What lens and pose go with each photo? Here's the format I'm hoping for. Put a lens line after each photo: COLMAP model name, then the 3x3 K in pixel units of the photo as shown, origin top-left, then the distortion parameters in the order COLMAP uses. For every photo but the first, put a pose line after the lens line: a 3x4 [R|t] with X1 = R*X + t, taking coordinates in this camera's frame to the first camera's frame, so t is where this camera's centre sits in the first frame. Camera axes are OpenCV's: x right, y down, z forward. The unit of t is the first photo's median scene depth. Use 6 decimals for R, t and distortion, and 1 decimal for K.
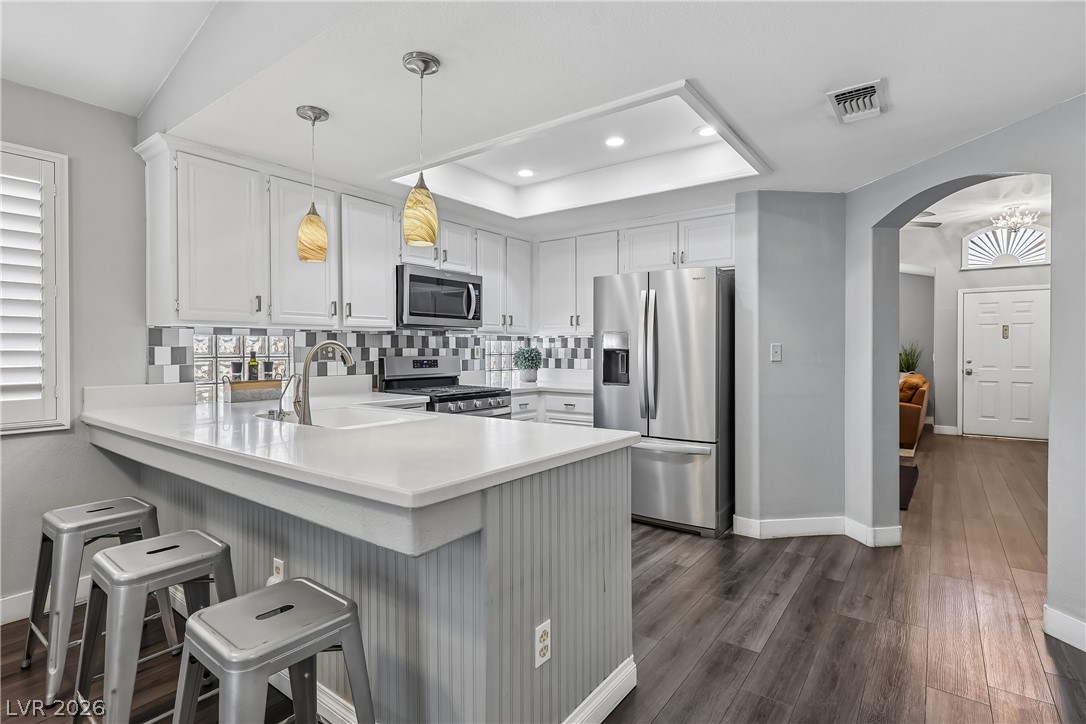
lens RADIAL K [[525.5, 0, 548.8], [0, 525.5, 352.6], [0, 0, 1]] dist [-0.006535, 0.000889]
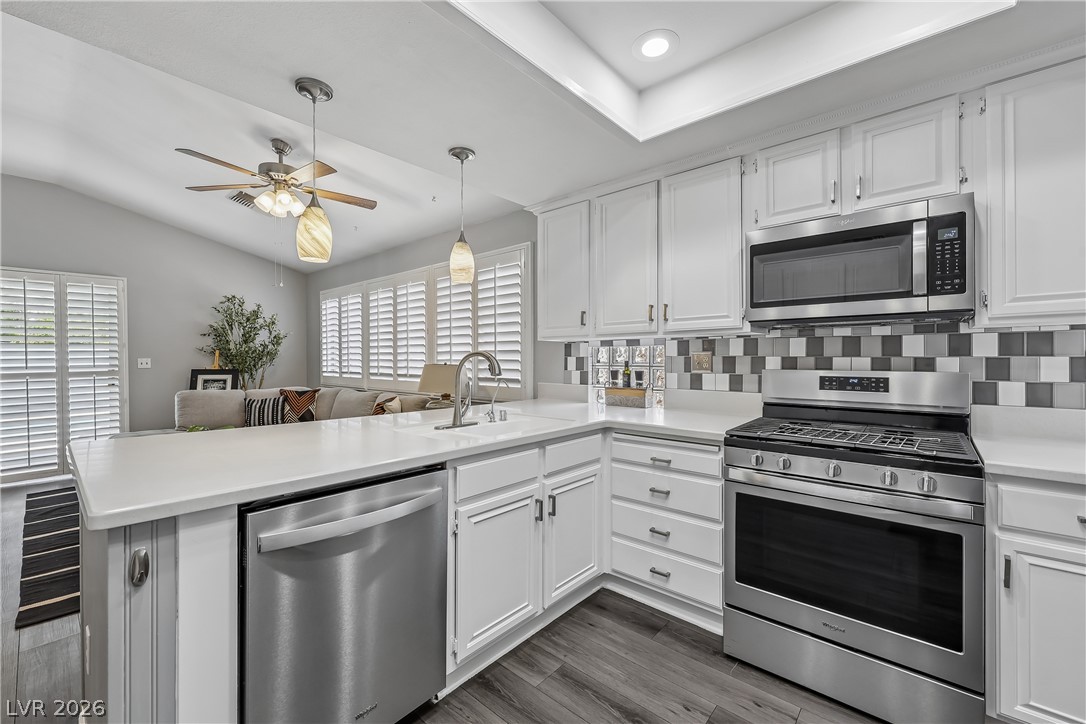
lens RADIAL K [[441.5, 0, 547.1], [0, 441.5, 360.5], [0, 0, 1]] dist [-0.006546, 0.001590]
pose [[-0.084724, 0.004772, -0.996393, 0.315766], [-0.005280, 0.999972, 0.005238, -0.005927], [0.996390, 0.005705, -0.084697, 0.801186]]
